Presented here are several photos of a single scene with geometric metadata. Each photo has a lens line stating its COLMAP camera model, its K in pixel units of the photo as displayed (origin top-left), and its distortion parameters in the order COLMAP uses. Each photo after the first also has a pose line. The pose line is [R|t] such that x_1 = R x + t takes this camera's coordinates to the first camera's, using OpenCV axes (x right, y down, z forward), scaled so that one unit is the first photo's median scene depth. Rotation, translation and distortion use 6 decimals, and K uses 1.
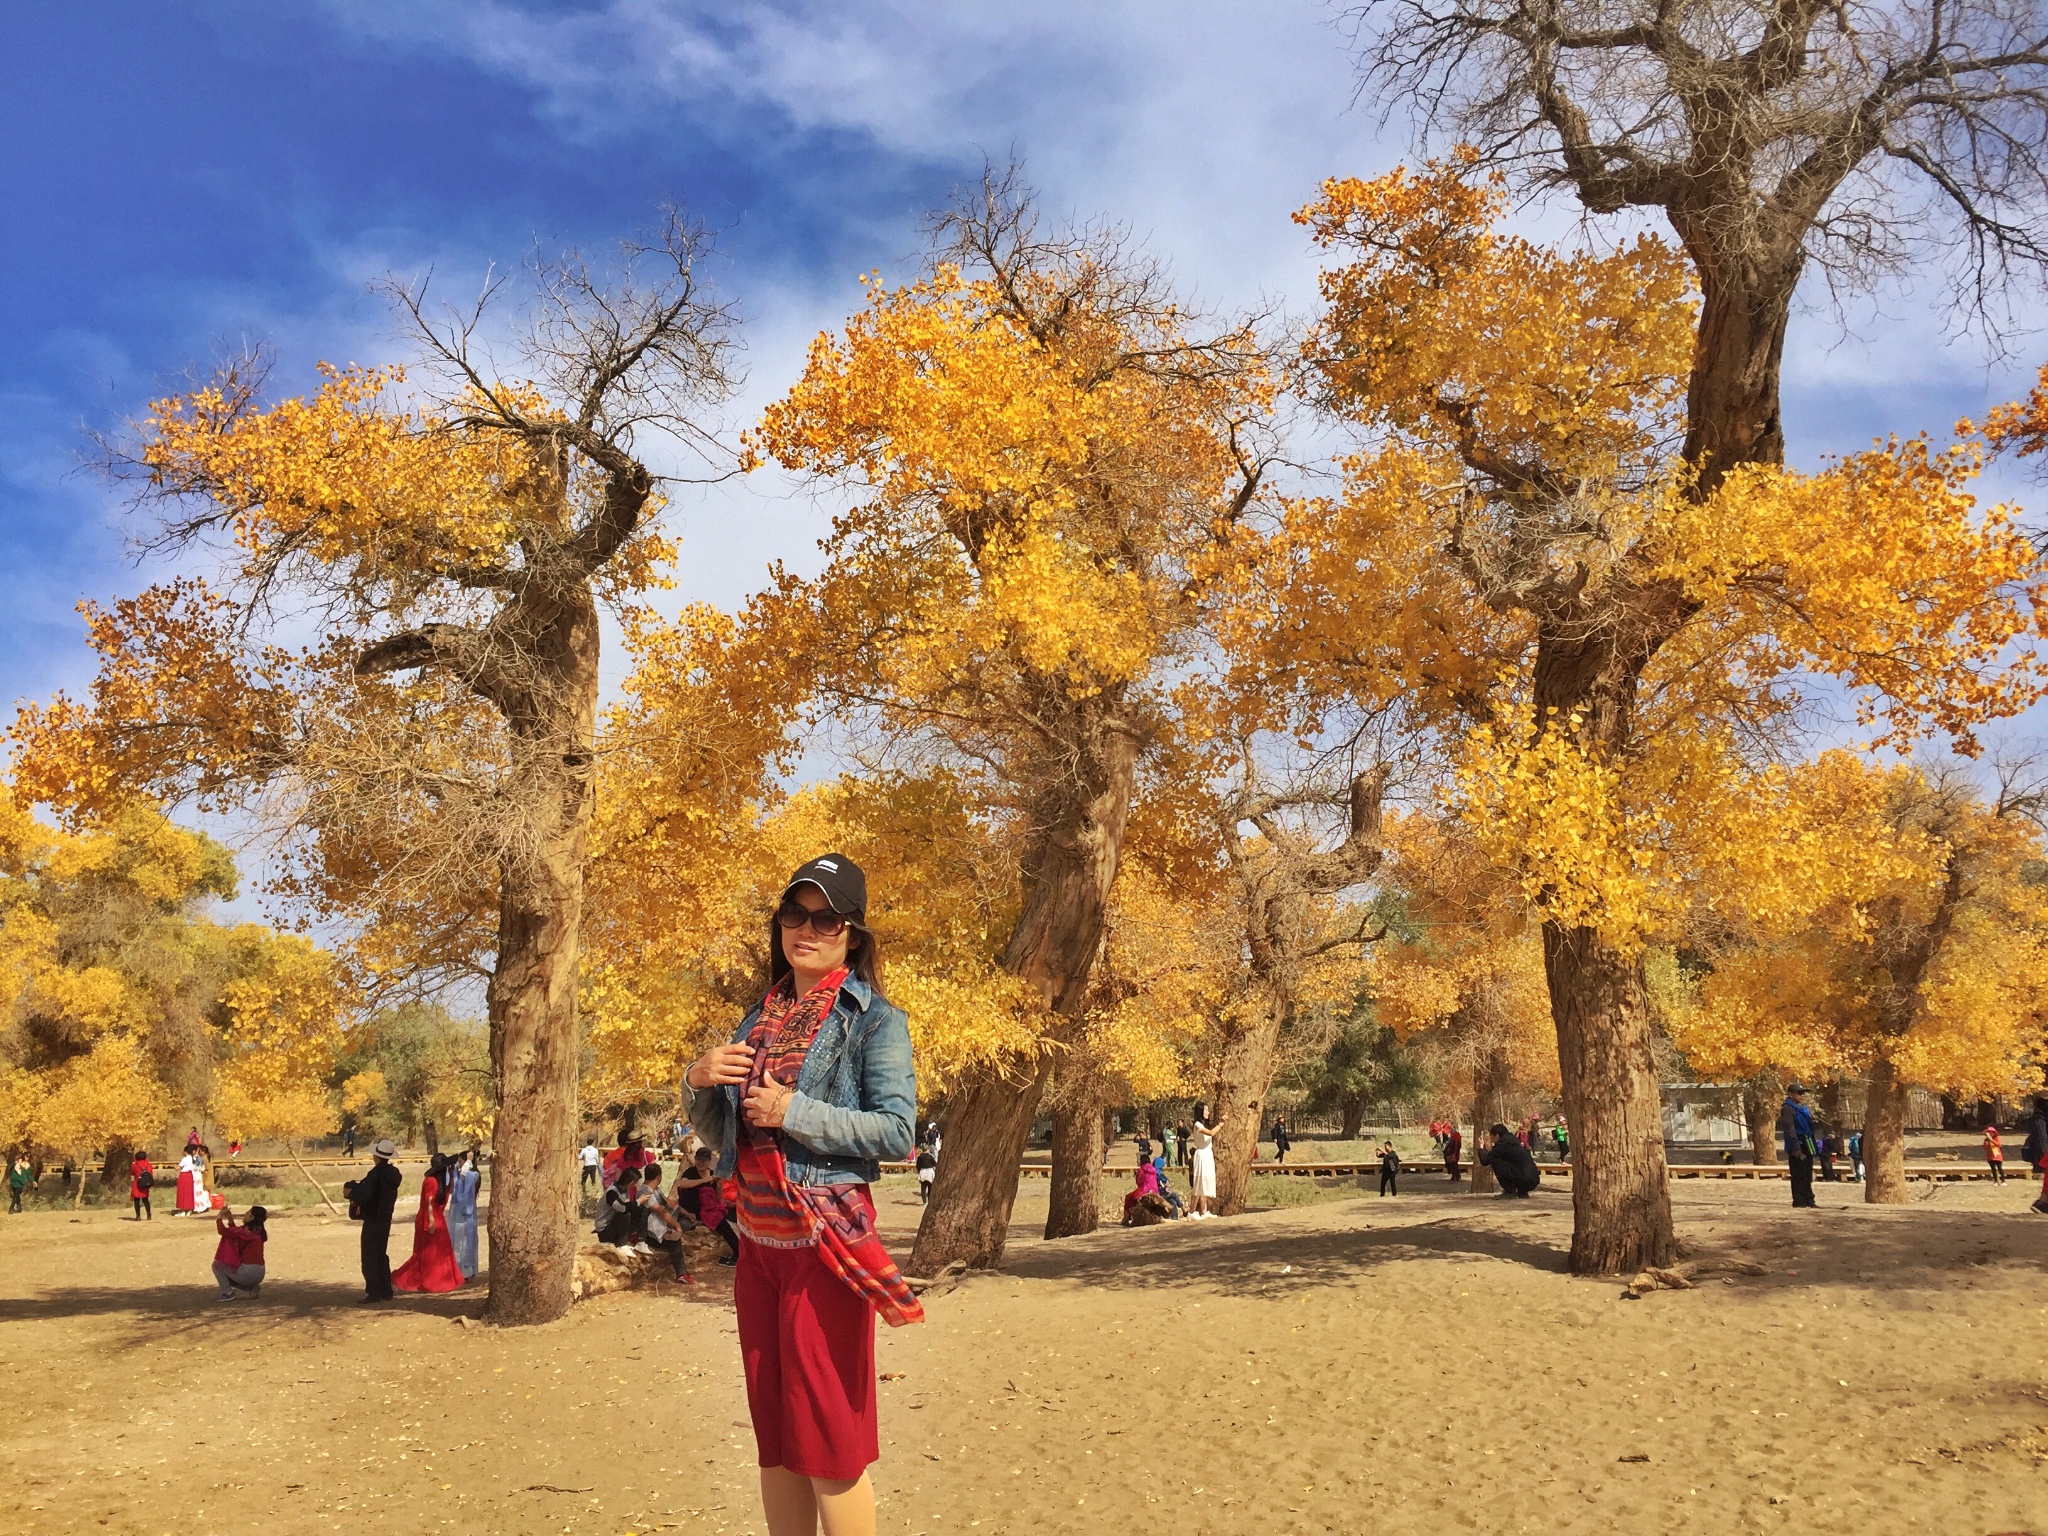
lens RADIAL K [[1745.6, 0, 1008.9], [0, 1745.6, 771.6], [0, 0, 1]] dist [0.109509, -0.149695]
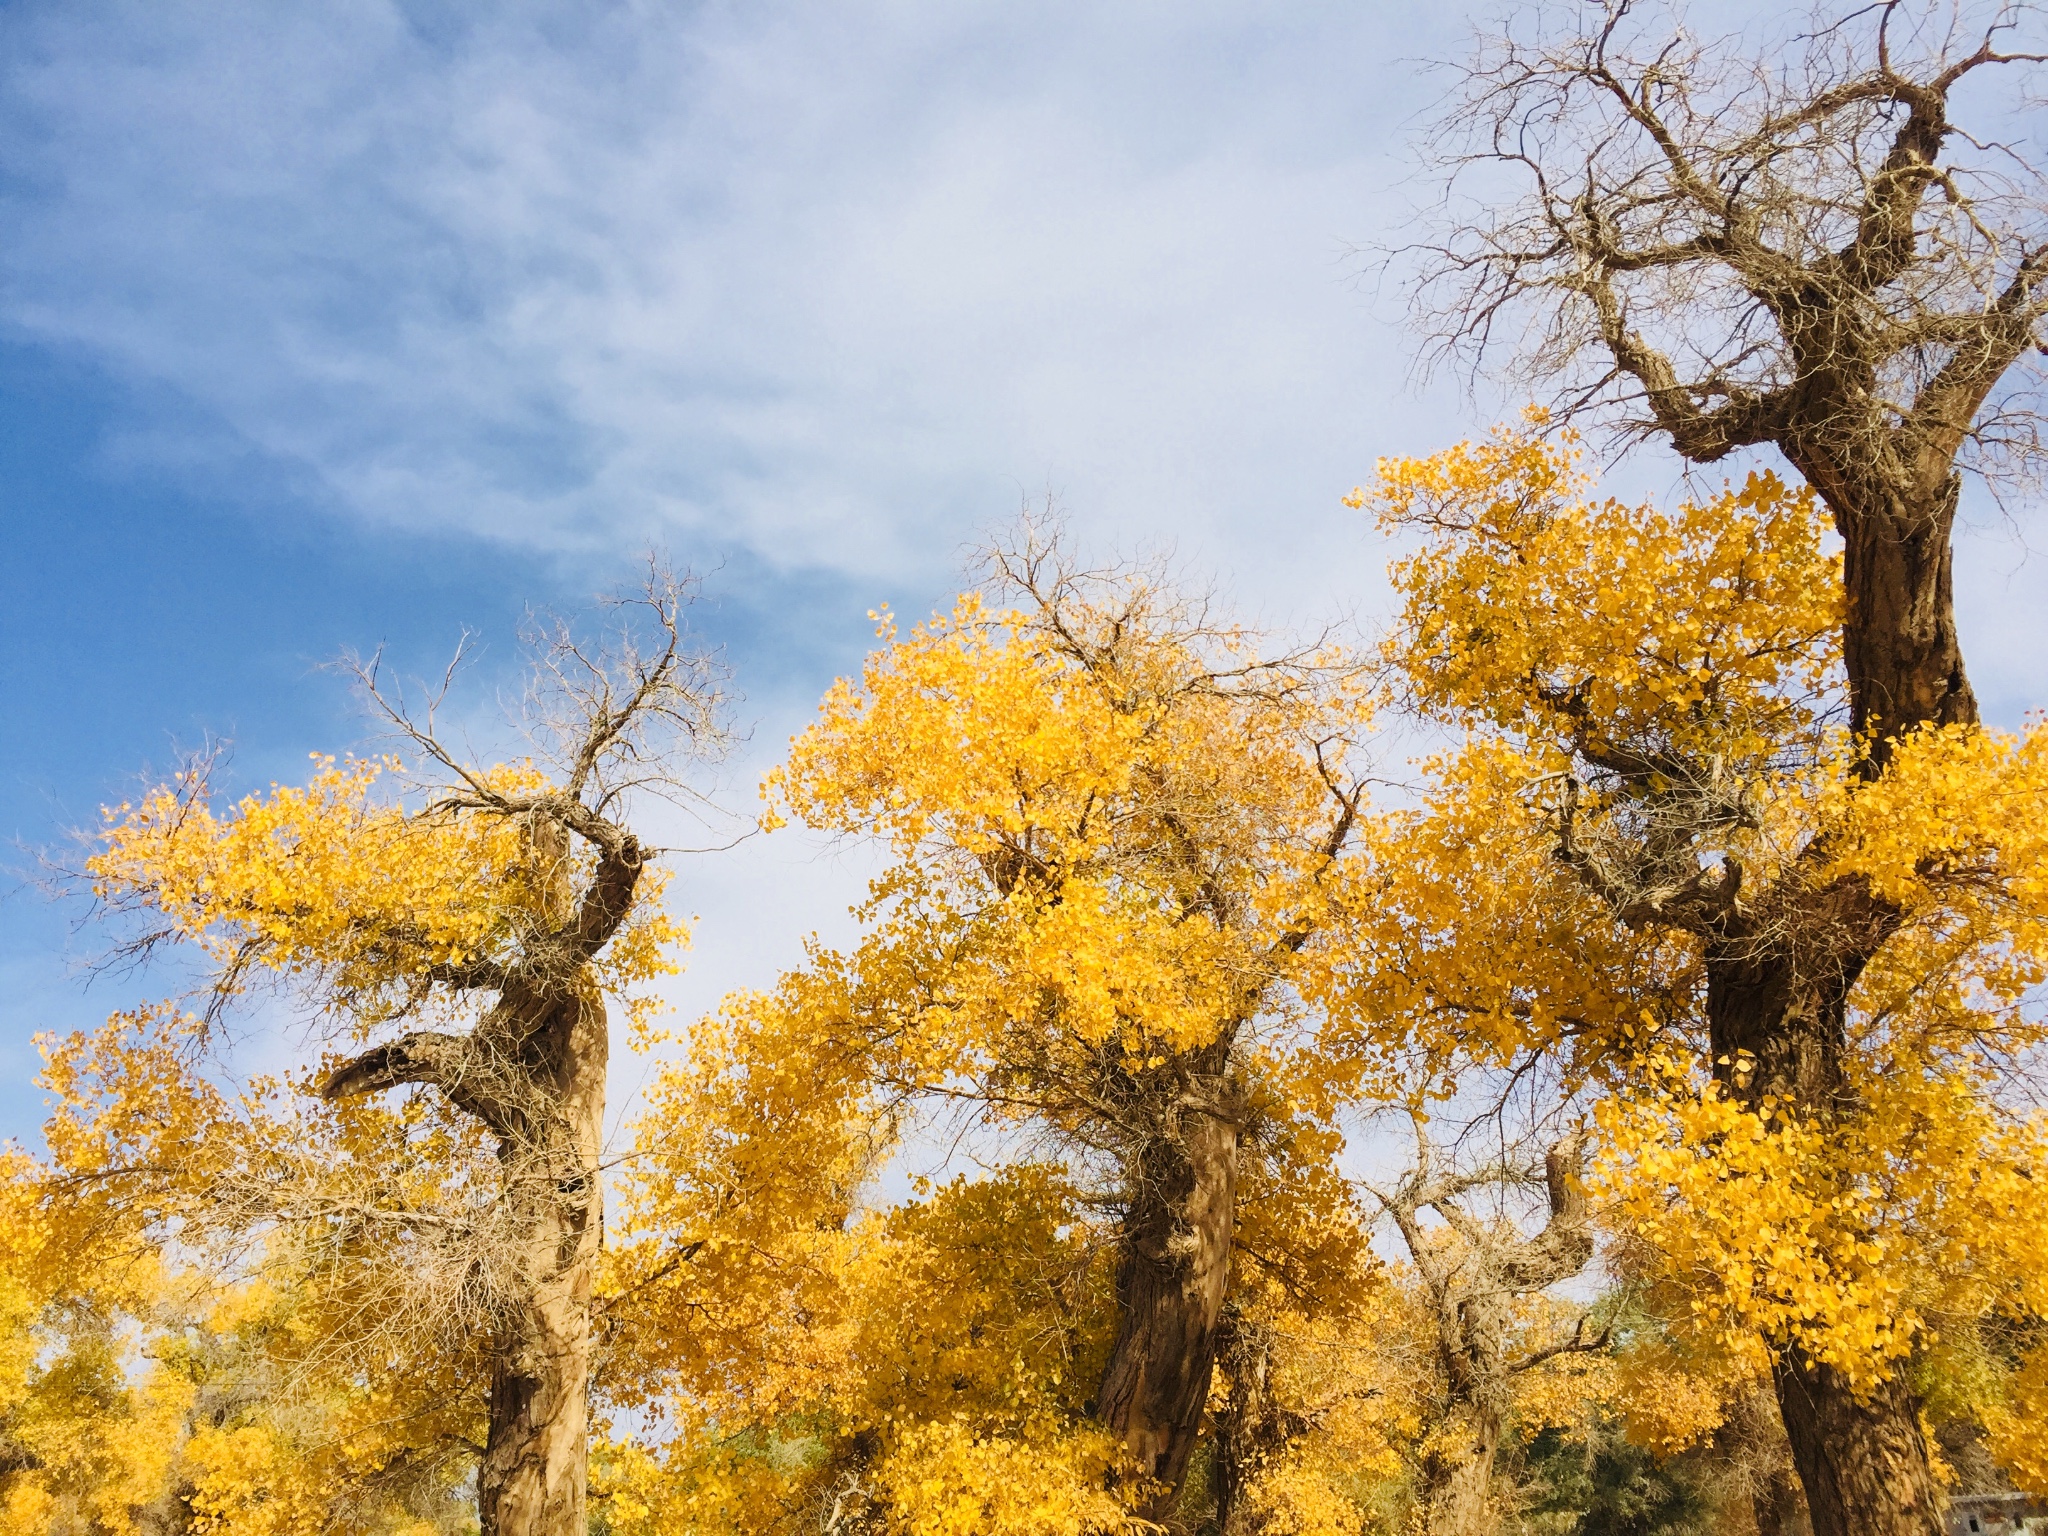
lens RADIAL K [[1747.3, 0, 1018.6], [0, 1747.3, 764.4], [0, 0, 1]] dist [0.084774, -0.111462]
pose [[0.991570, -0.079408, -0.102386, 0.073634], [0.054827, 0.973105, -0.223744, -0.001314], [0.117399, 0.216244, 0.969255, 0.151089]]
